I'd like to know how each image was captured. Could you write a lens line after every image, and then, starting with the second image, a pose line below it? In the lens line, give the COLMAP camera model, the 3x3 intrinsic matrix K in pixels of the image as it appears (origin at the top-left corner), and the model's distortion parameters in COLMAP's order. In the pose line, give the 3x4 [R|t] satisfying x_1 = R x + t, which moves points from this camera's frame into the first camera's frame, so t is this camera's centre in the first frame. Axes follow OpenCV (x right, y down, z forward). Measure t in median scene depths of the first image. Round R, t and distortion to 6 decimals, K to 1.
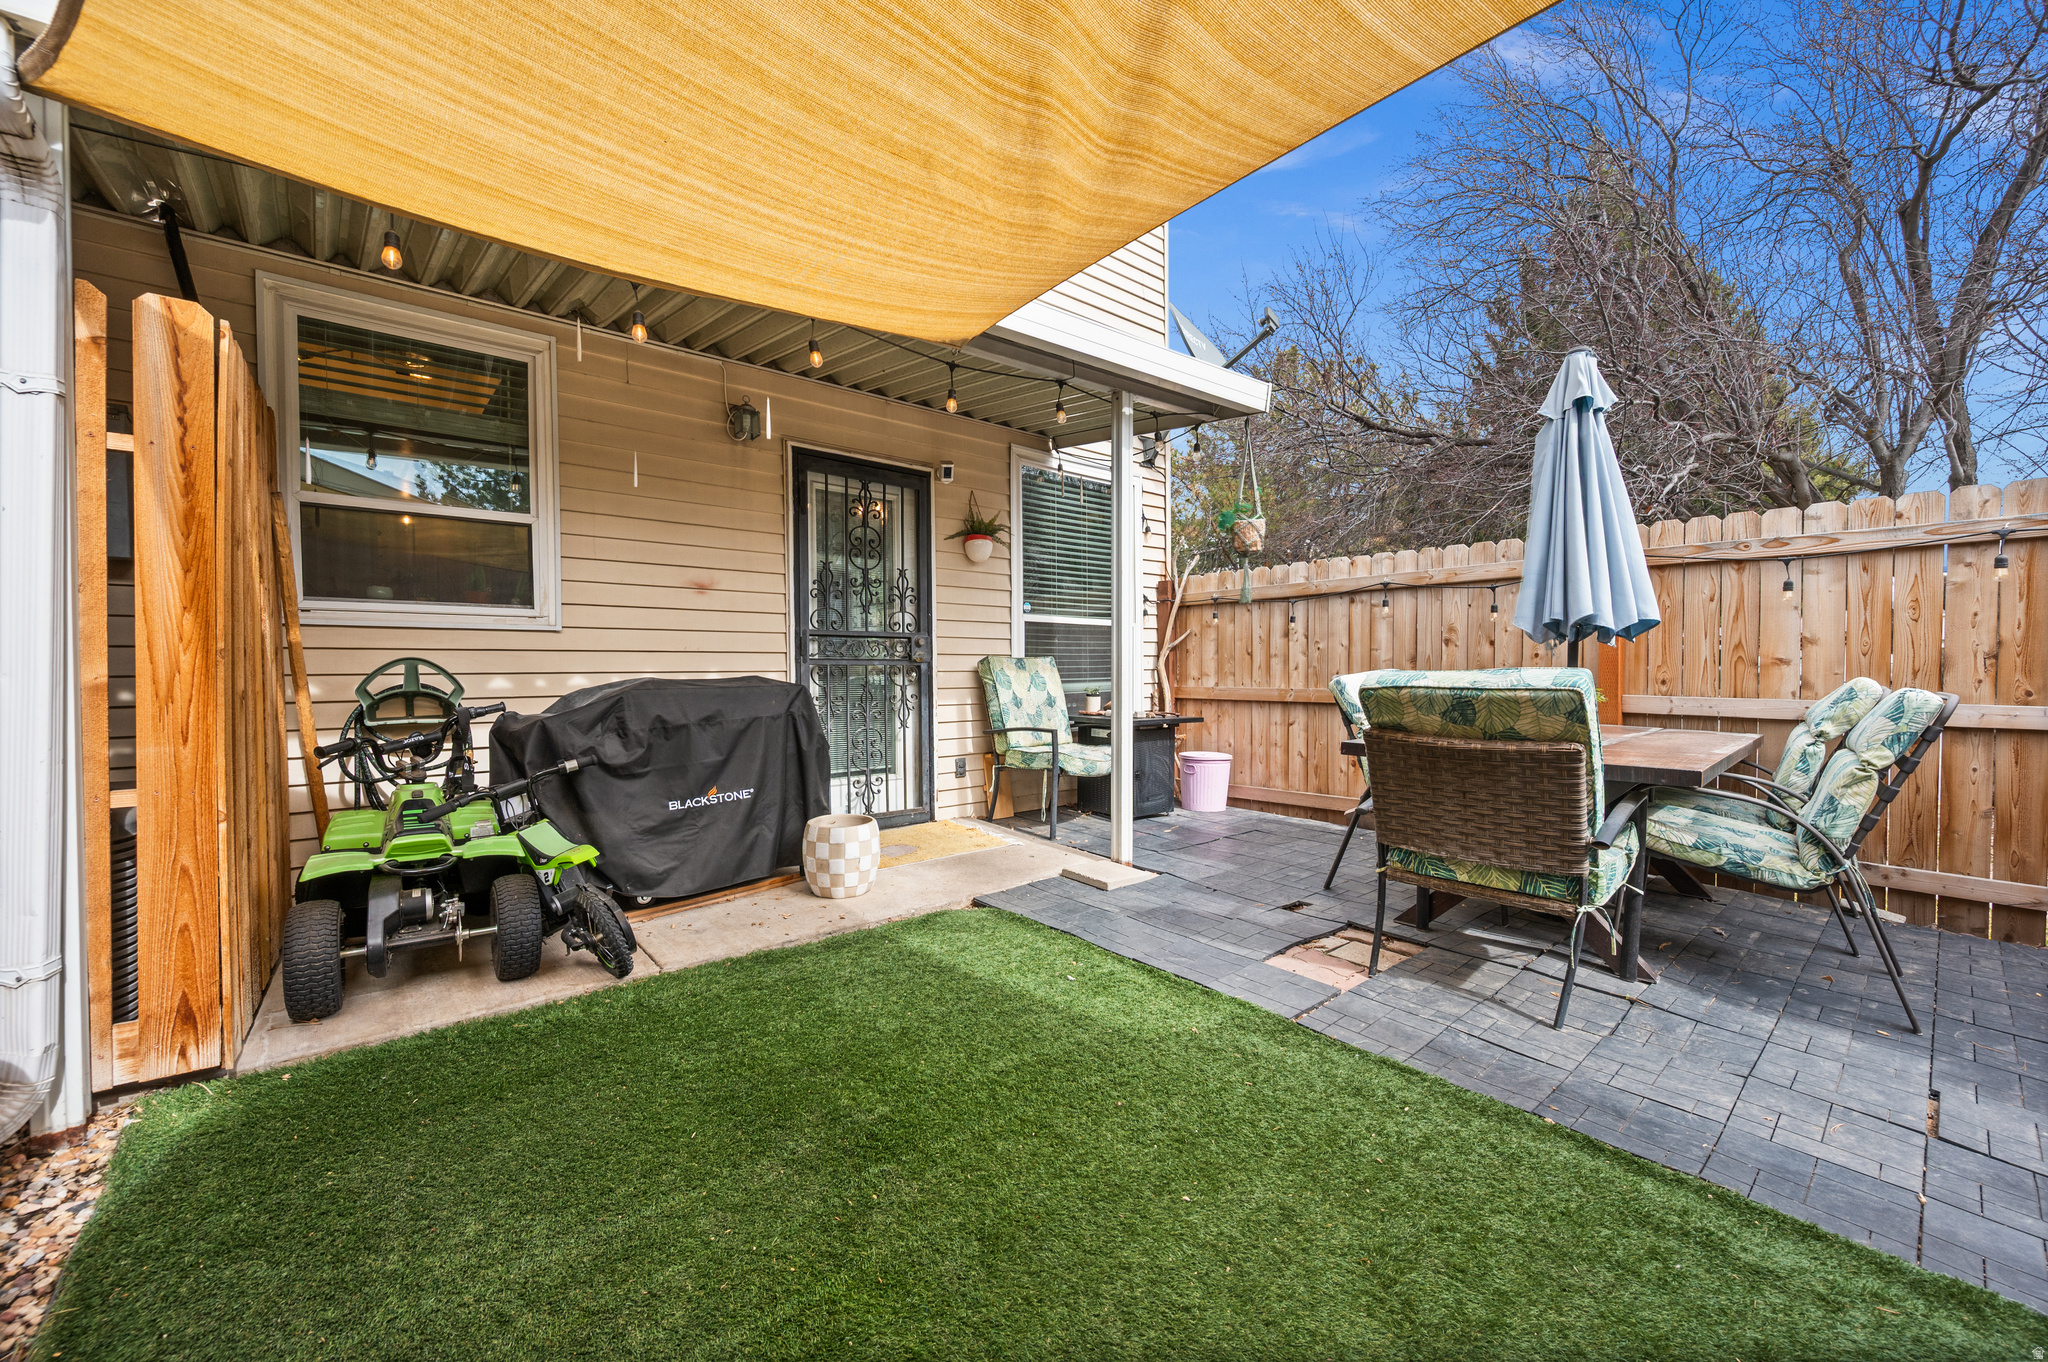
lens RADIAL K [[816.7, 0, 1026.9], [0, 816.7, 685.6], [0, 0, 1]] dist [-0.001257, -0.000147]
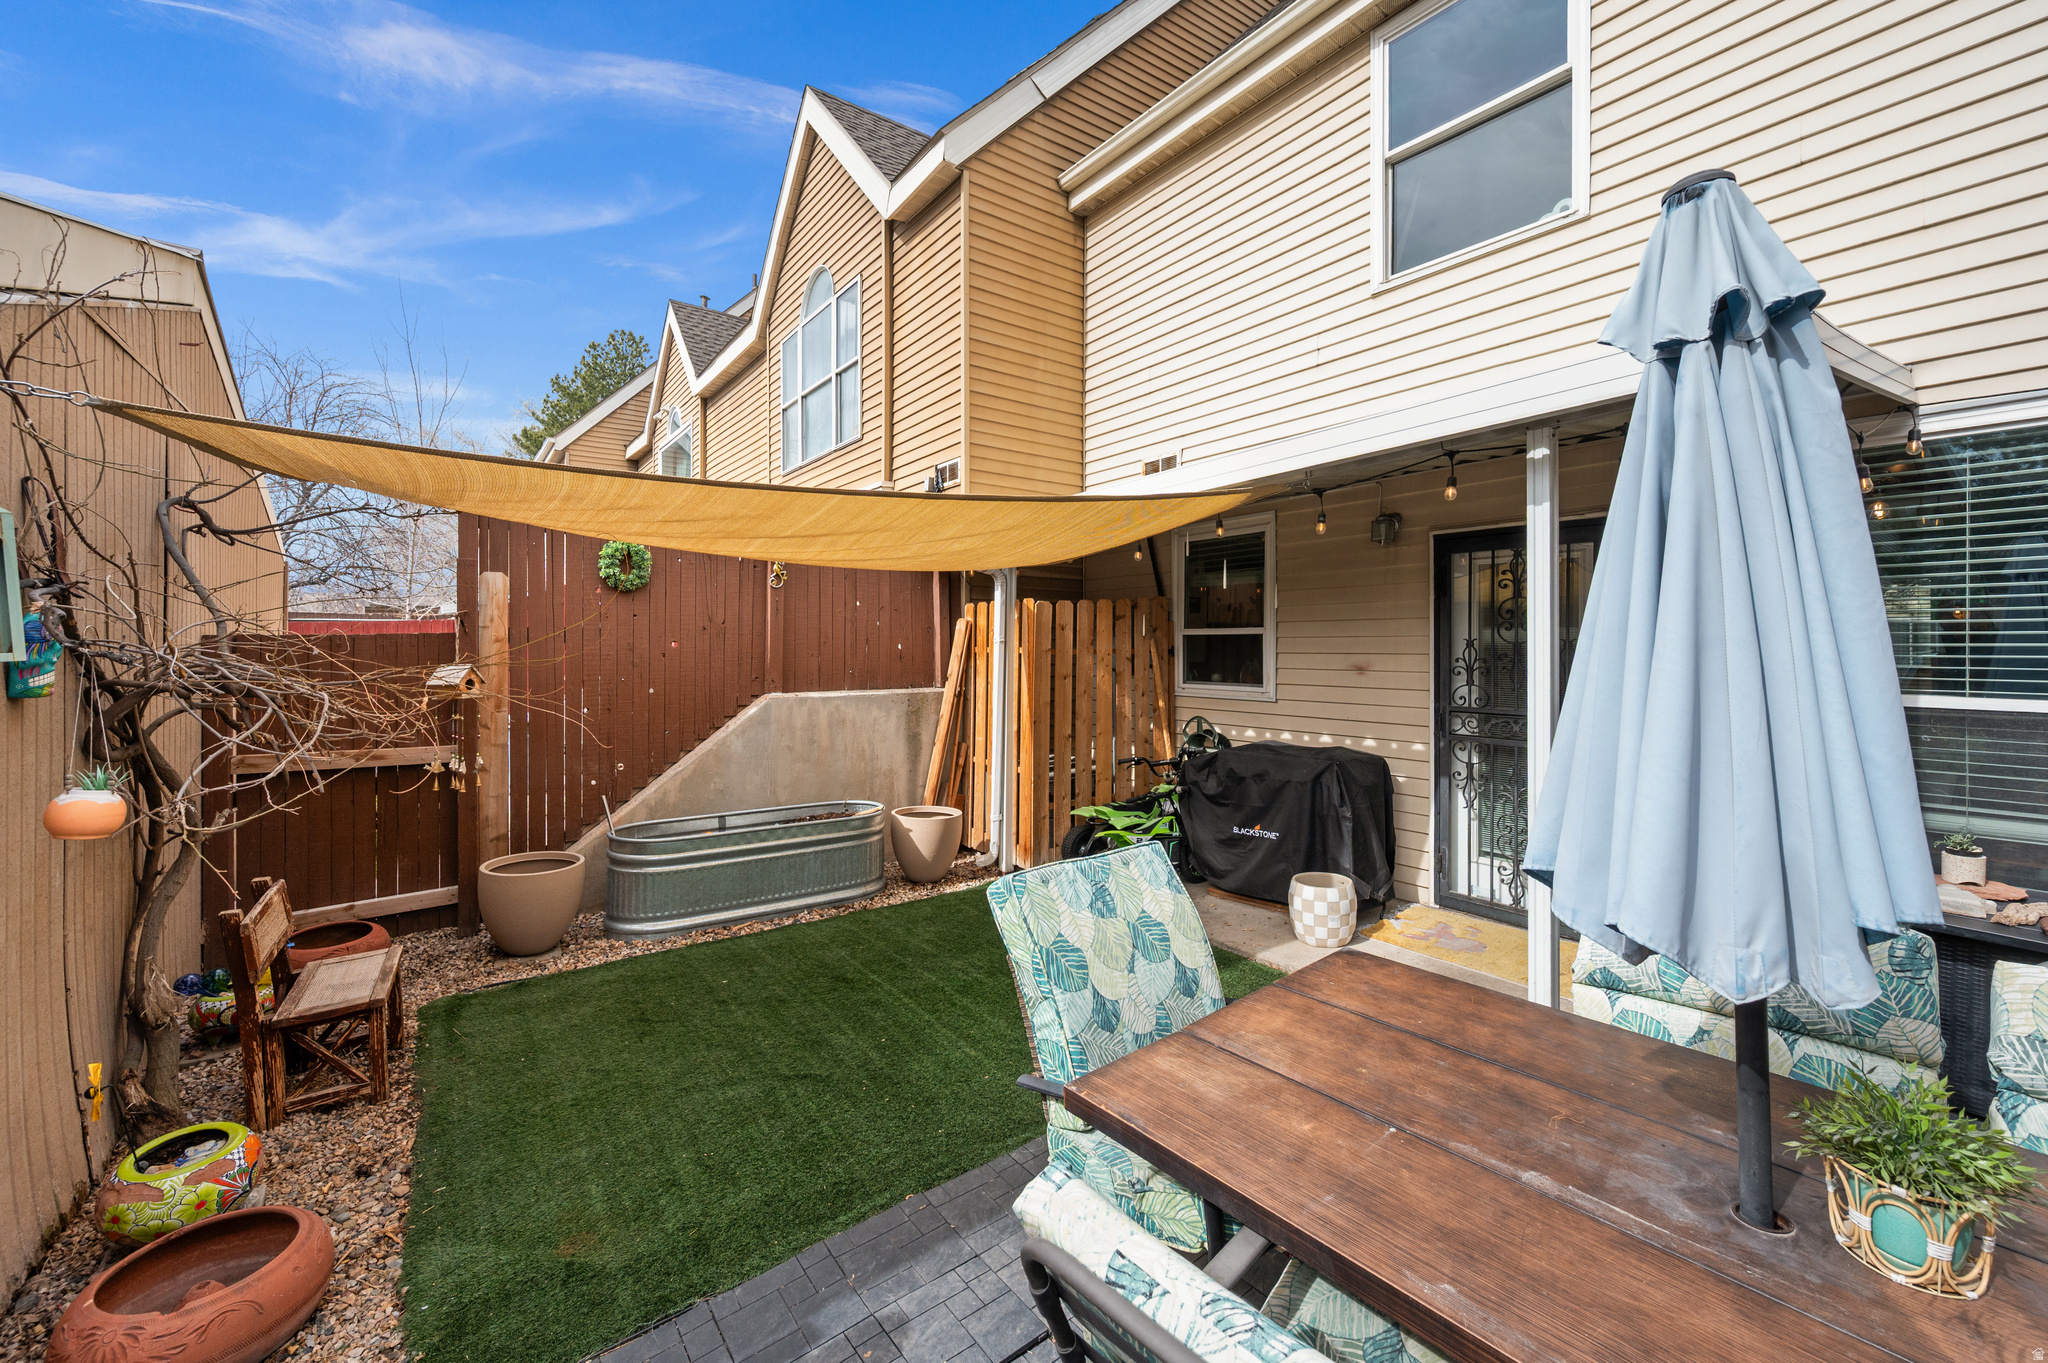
lens RADIAL K [[816.7, 0, 1034.7], [0, 816.7, 645.5], [0, 0, 1]] dist [-0.001257, -0.000147]
pose [[-0.060233, 0.000237, -0.998184, 1.009852], [-0.014244, 0.999898, 0.001097, -0.173699], [0.998083, 0.014284, -0.060224, 0.667183]]
